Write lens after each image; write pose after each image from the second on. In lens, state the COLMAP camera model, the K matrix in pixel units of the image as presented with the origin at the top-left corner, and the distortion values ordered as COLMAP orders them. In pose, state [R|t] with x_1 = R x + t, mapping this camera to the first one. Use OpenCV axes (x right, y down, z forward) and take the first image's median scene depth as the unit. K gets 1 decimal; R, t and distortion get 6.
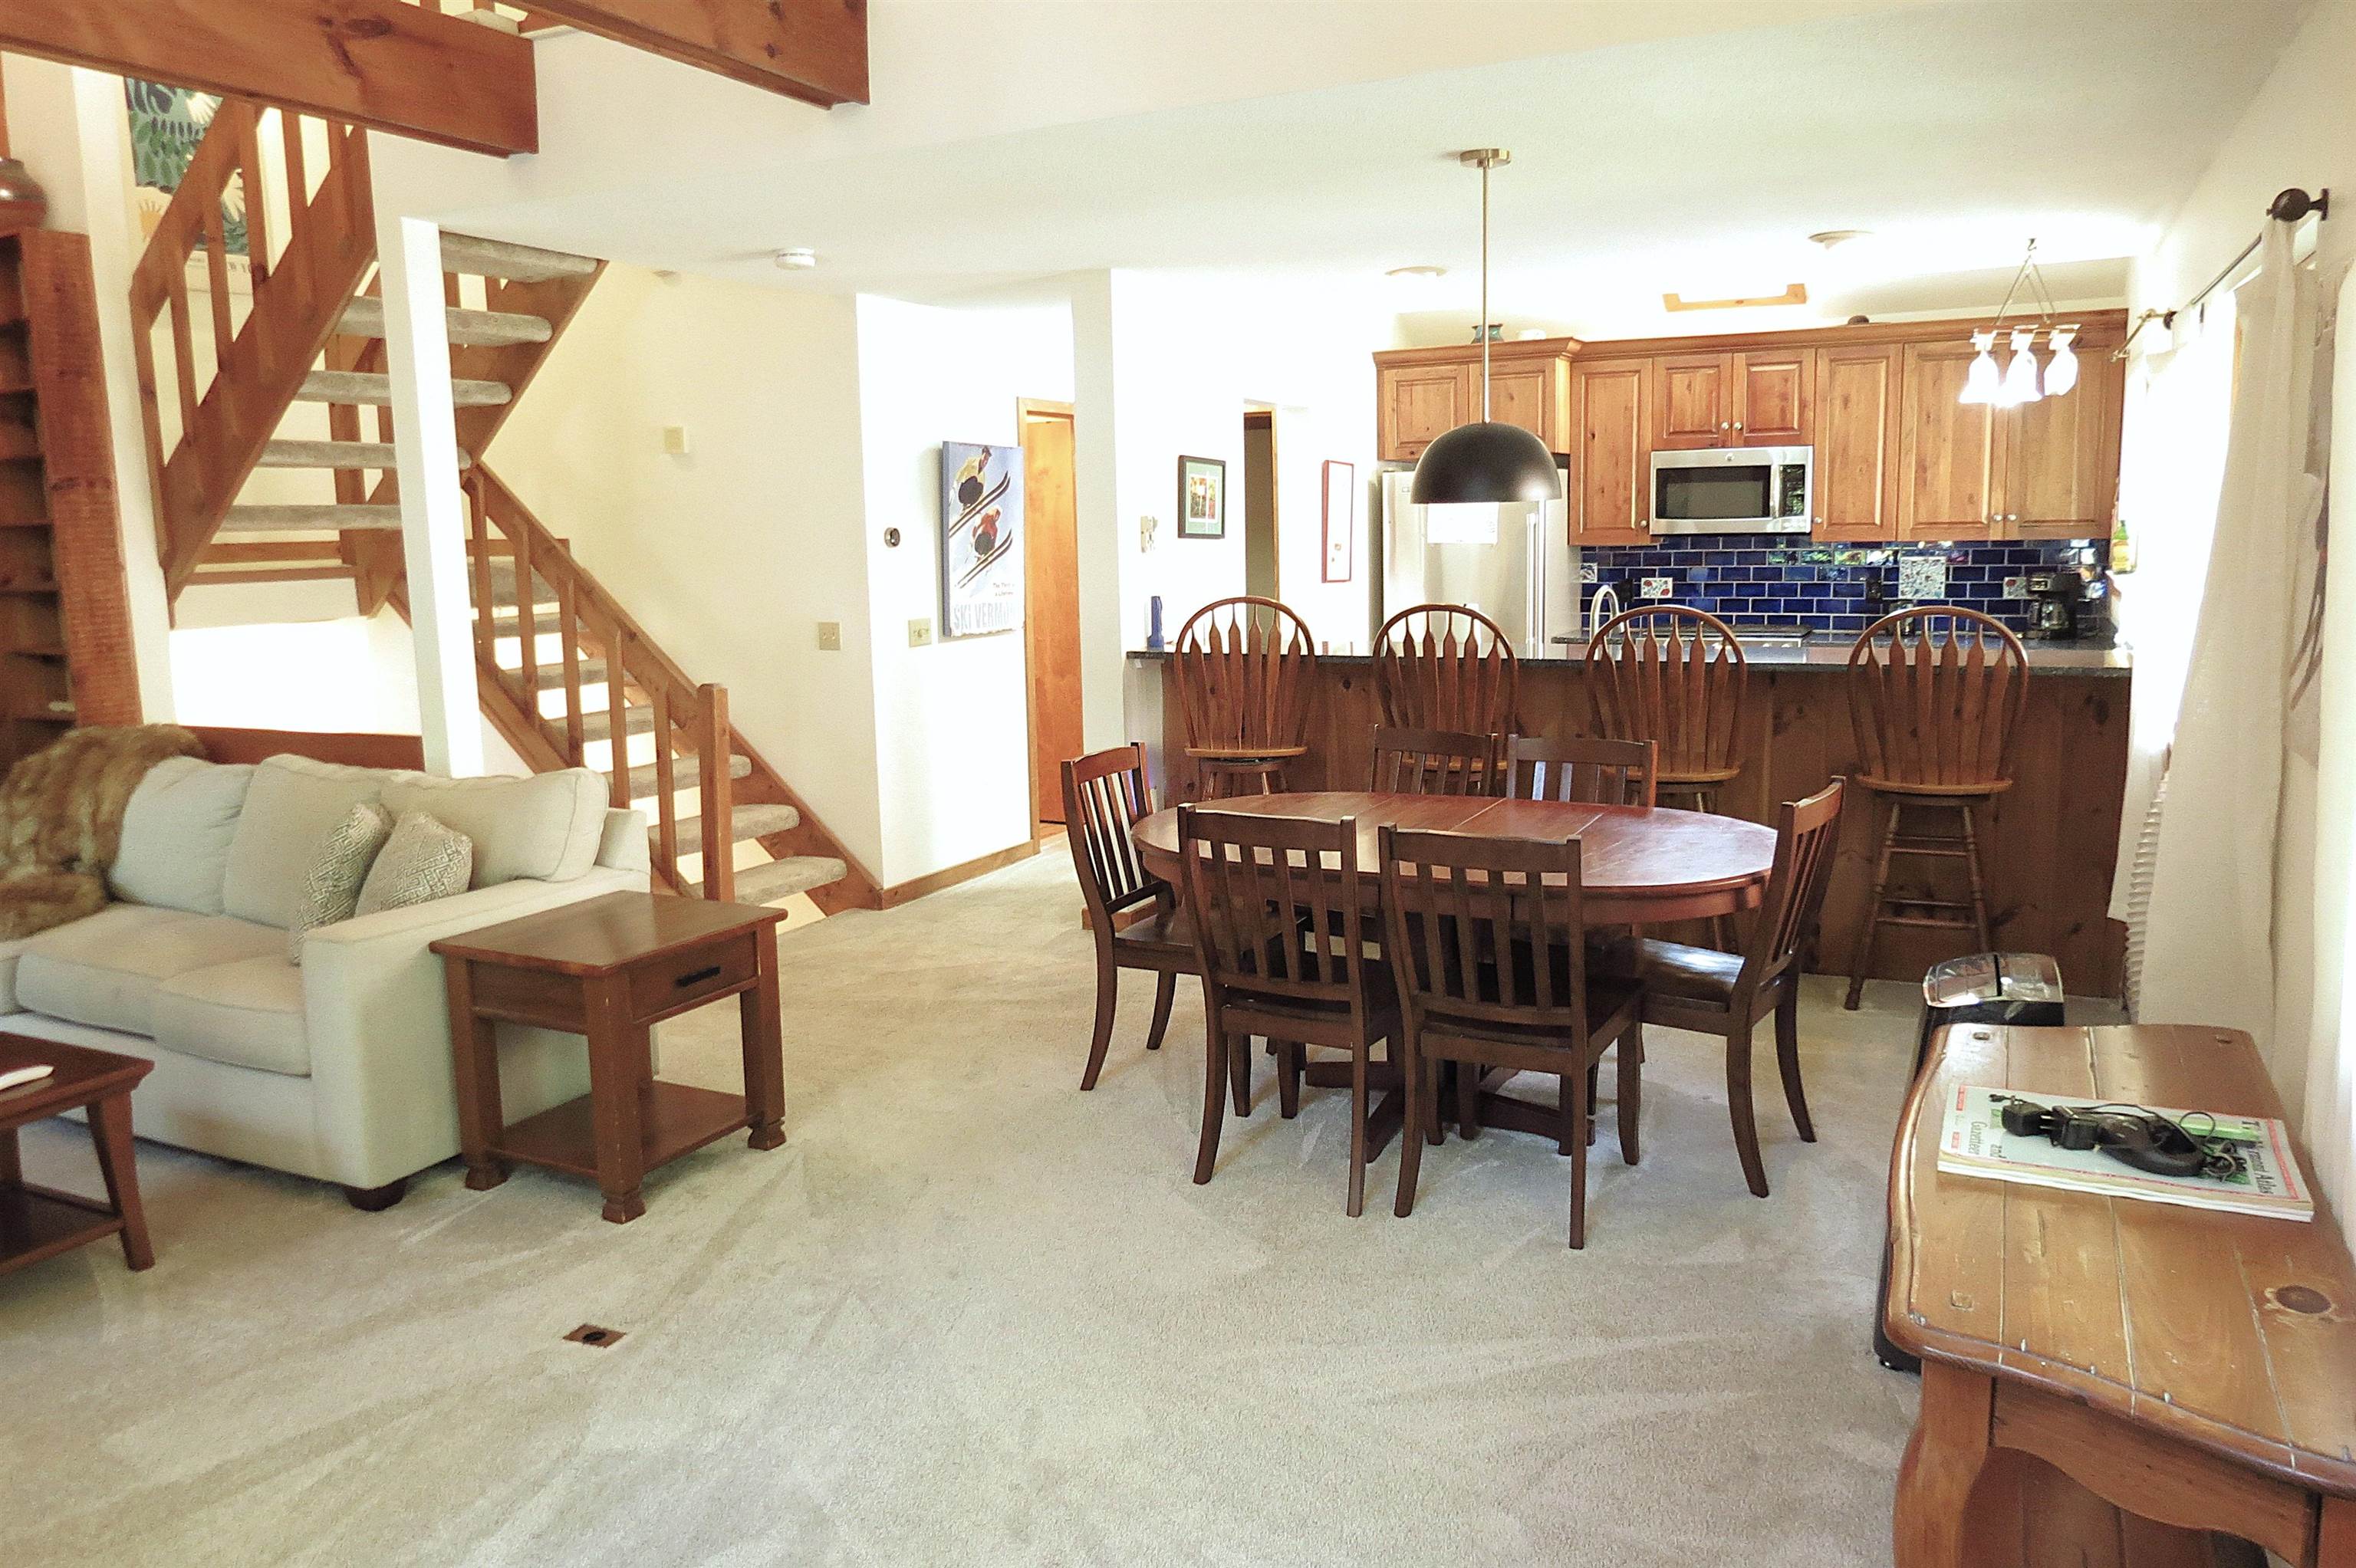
lens RADIAL K [[1684.2, 0, 1178.0], [0, 1684.2, 784.0], [0, 0, 1]] dist [-0.032528, 0.014145]
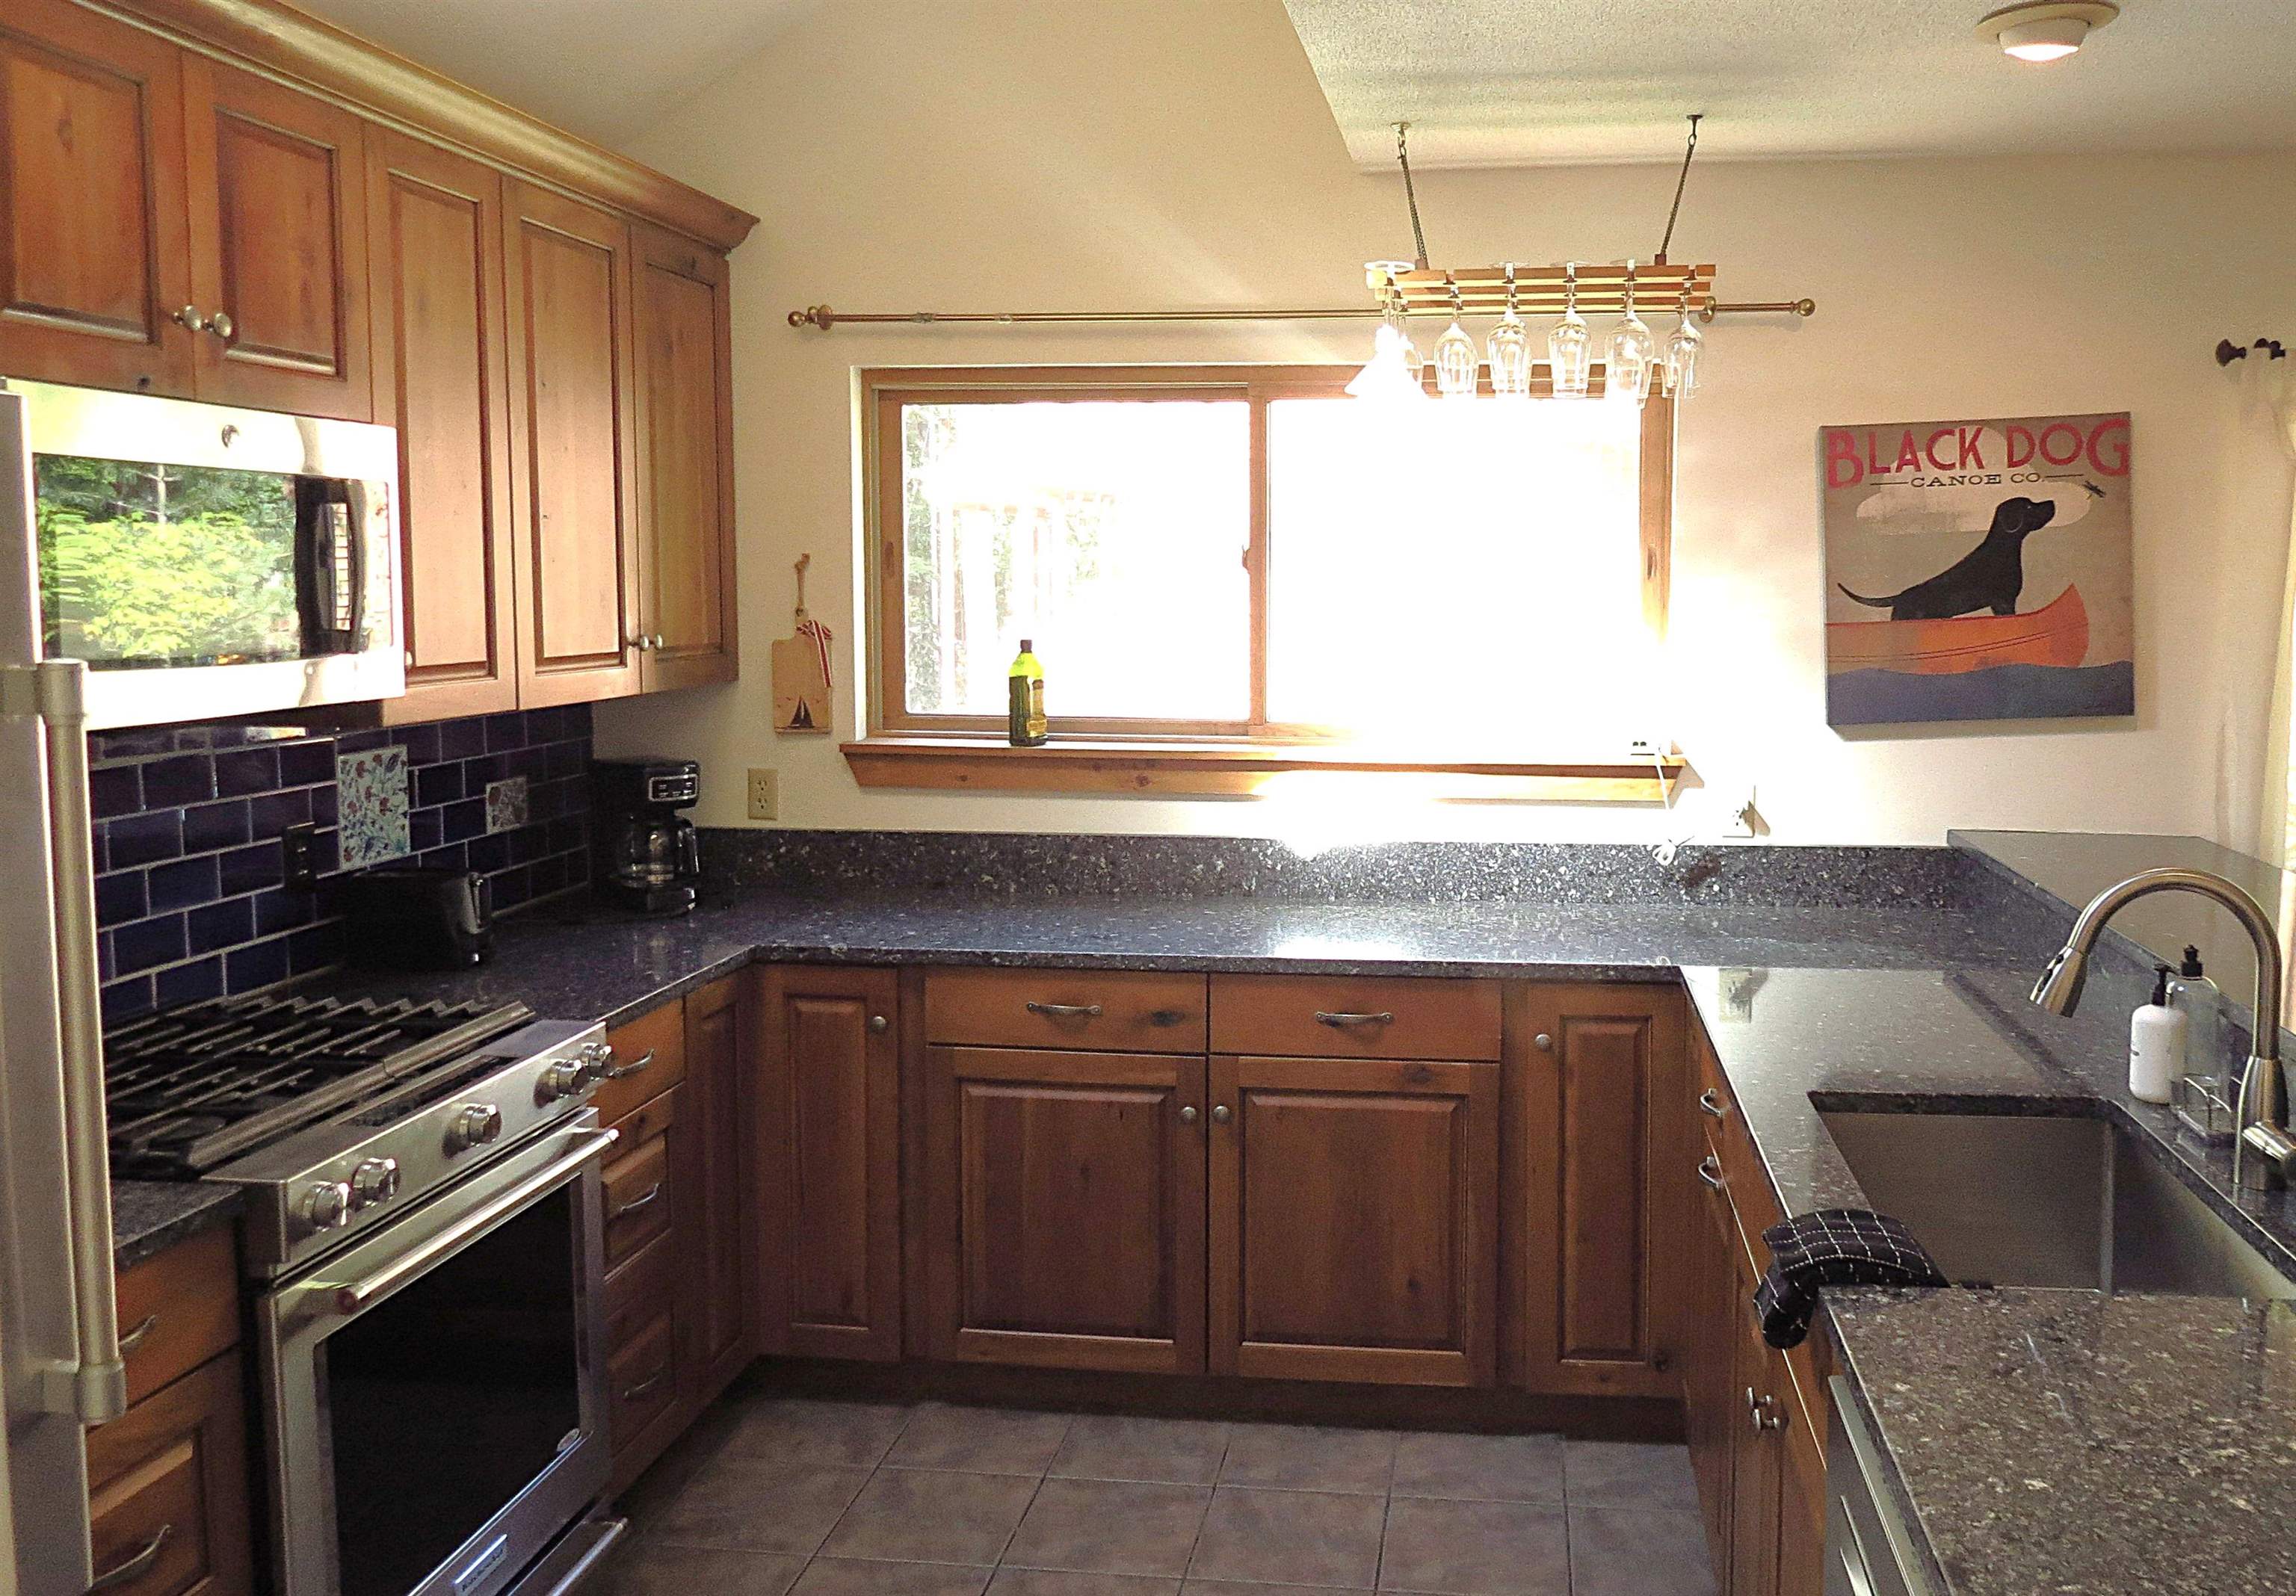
lens RADIAL K [[1861.9, 0, 1318.3], [0, 1861.9, 721.4], [0, 0, 1]] dist [-0.036224, 0.000287]
pose [[-0.334617, -0.049930, 0.941030, -0.009188], [0.152108, 0.982639, 0.106225, -0.155302], [-0.929997, 0.178683, -0.321213, 0.944592]]
